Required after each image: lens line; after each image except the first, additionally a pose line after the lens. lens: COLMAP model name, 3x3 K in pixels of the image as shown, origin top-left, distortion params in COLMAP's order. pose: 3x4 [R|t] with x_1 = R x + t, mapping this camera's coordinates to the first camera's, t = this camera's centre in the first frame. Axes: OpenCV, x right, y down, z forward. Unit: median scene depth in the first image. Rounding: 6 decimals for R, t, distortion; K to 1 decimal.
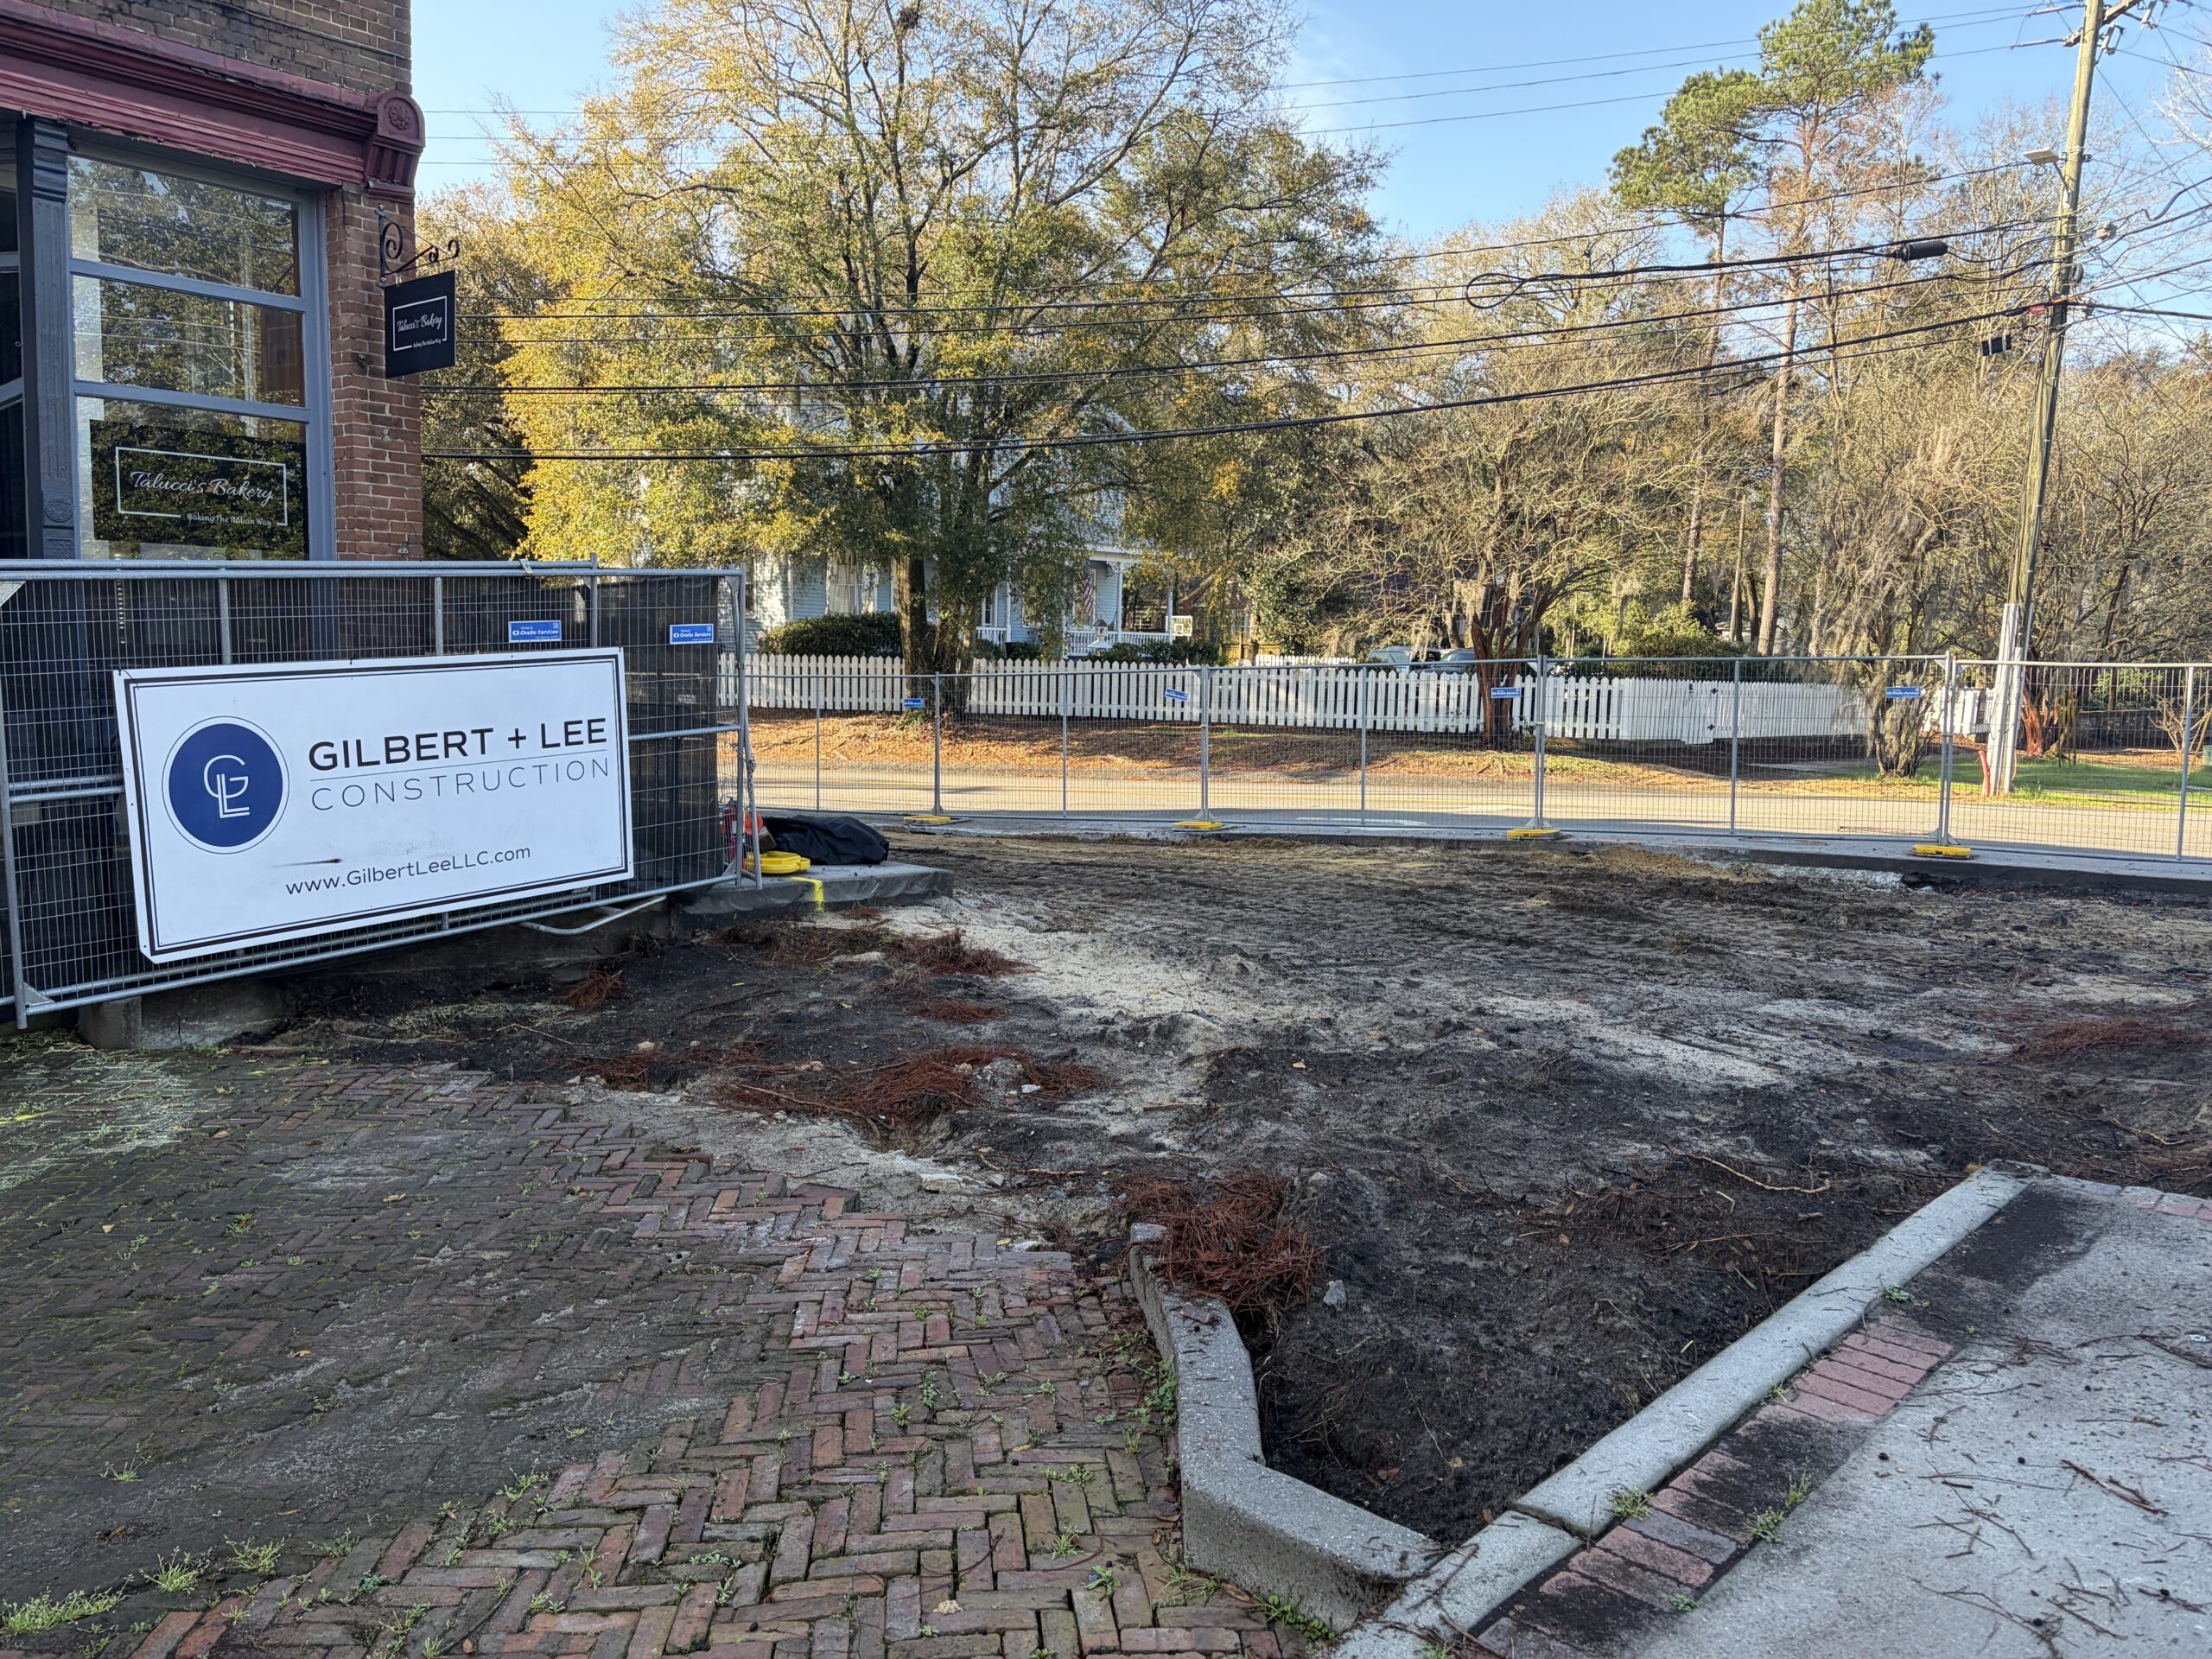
lens RADIAL K [[1677.1, 0, 1104.8], [0, 1677.1, 826.6], [0, 0, 1]] dist [-0.012221, -0.009798]
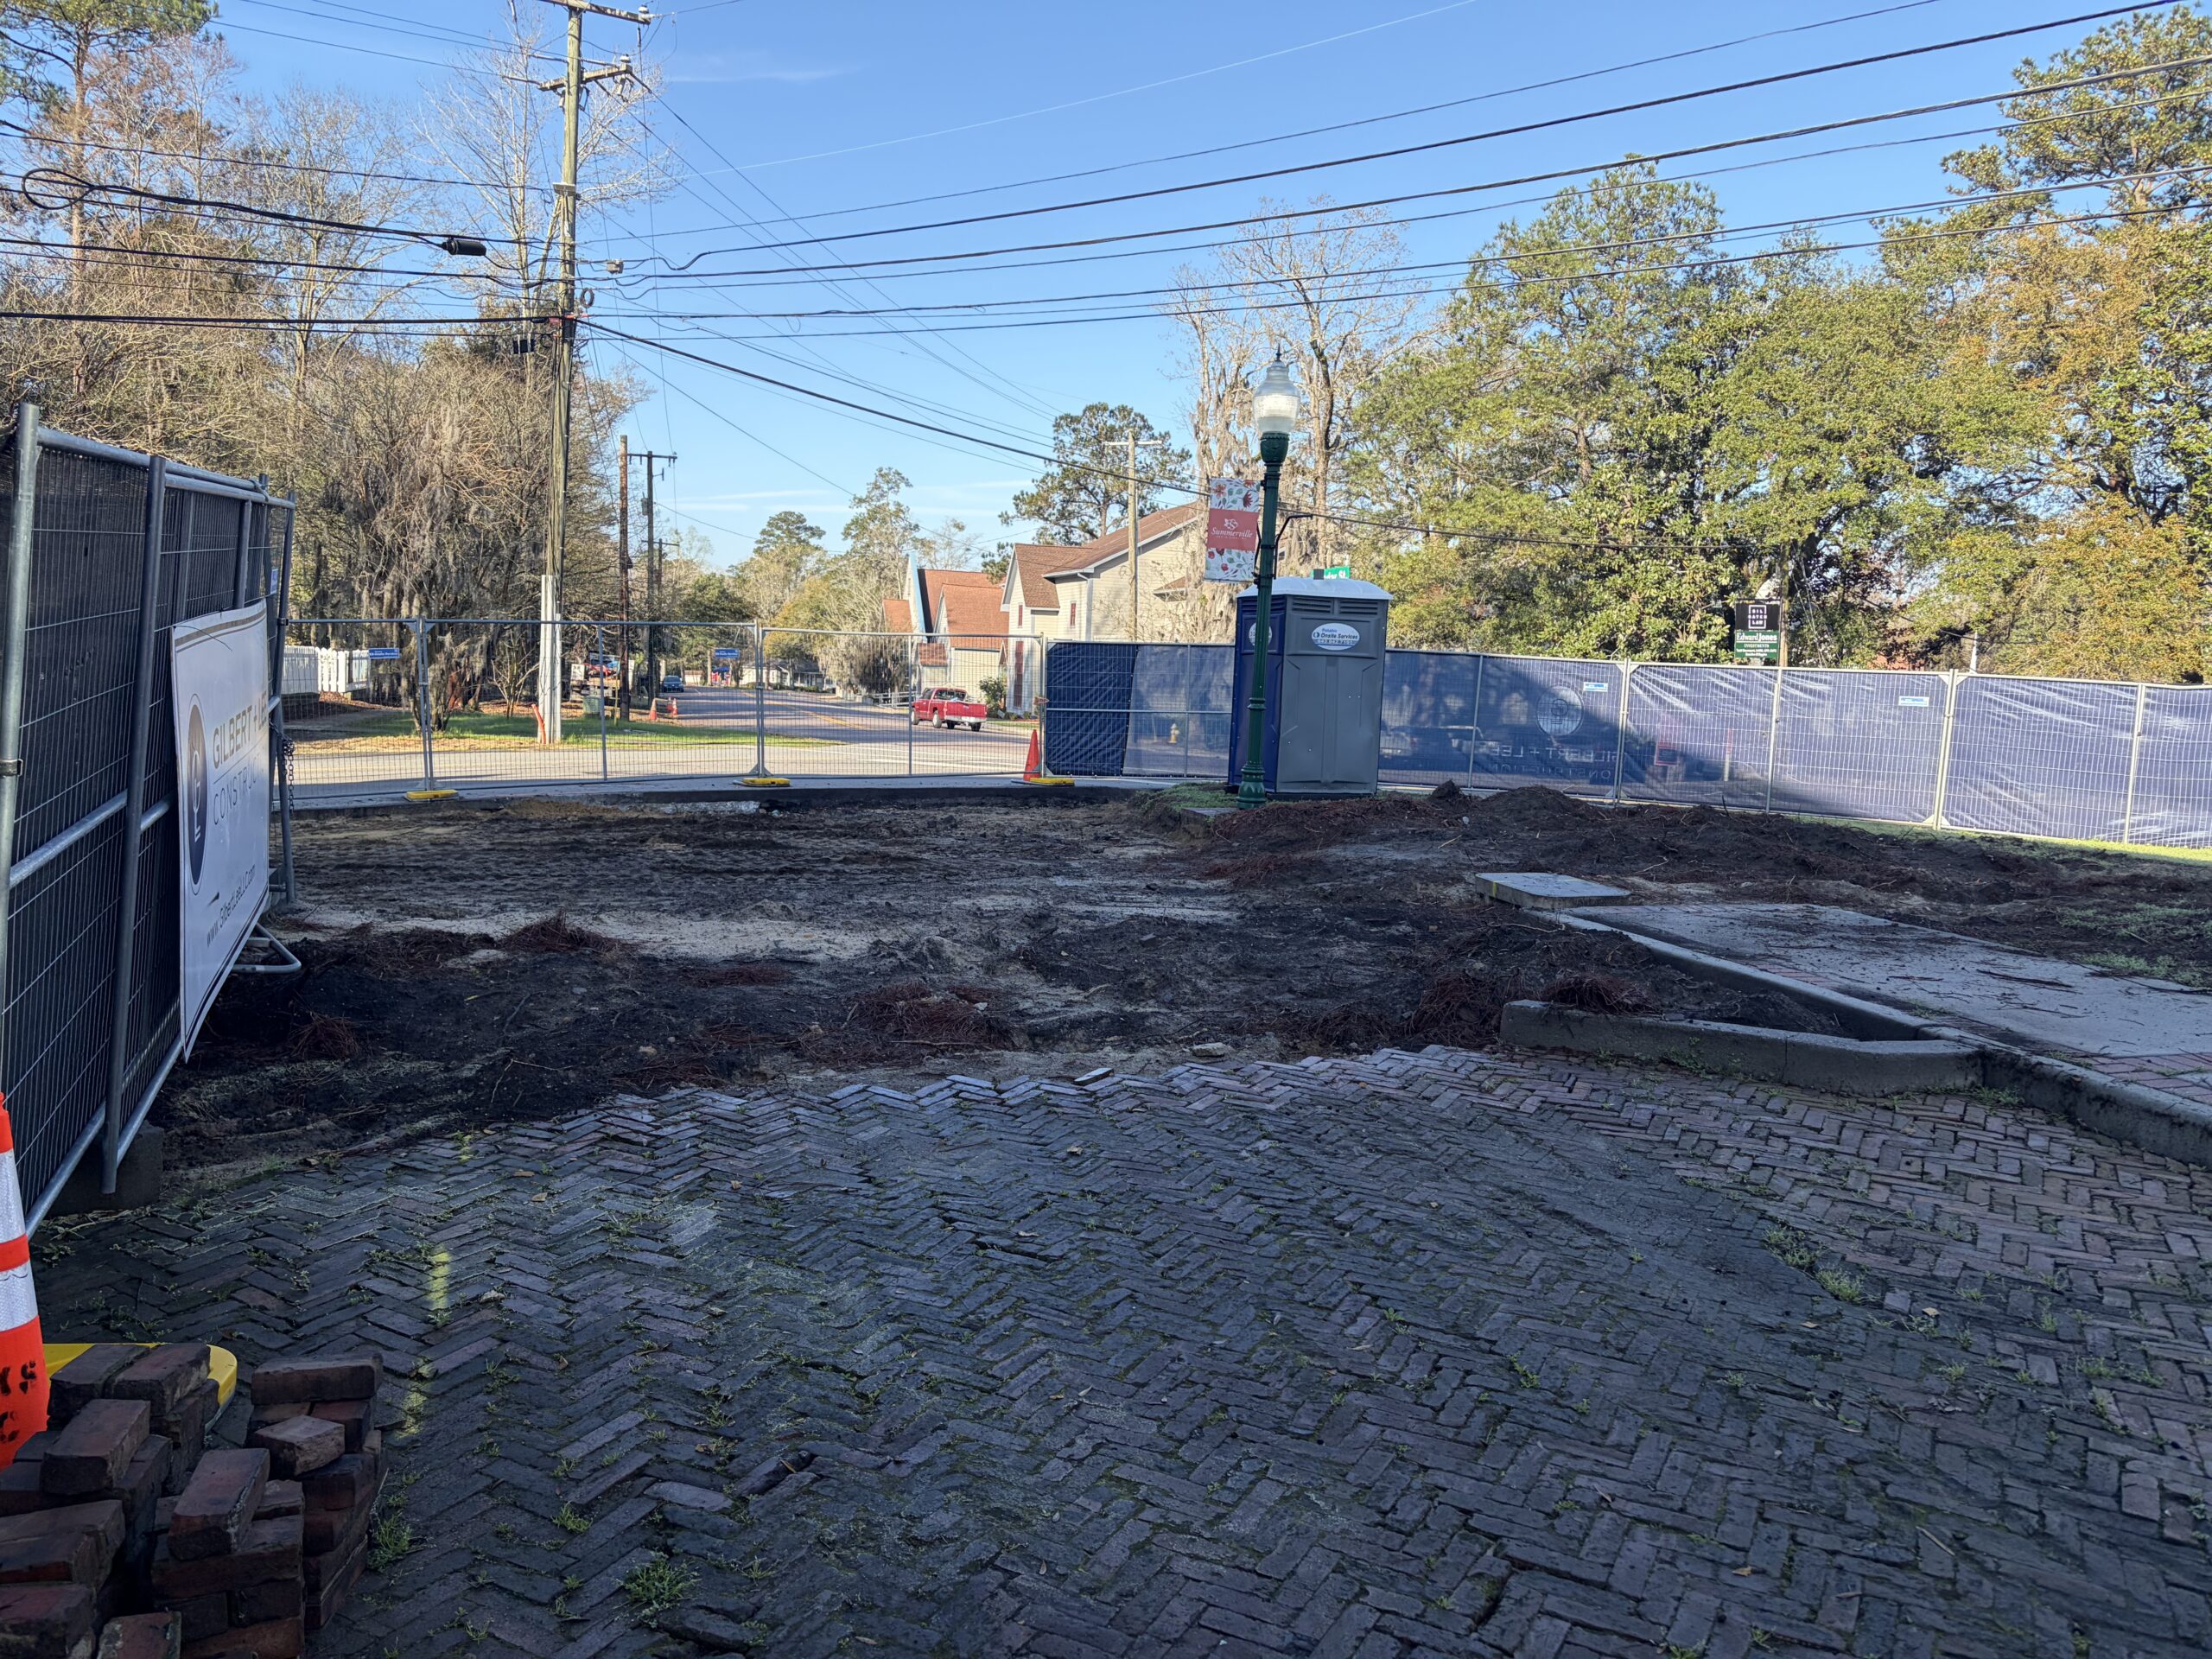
lens RADIAL K [[1677.1, 0, 1104.5], [0, 1677.1, 833.7], [0, 0, 1]] dist [-0.012221, -0.009798]
pose [[0.491665, -0.091525, 0.865961, -0.290959], [0.067060, 0.995487, 0.067140, -0.008937], [-0.868198, 0.025061, 0.495584, 0.104501]]
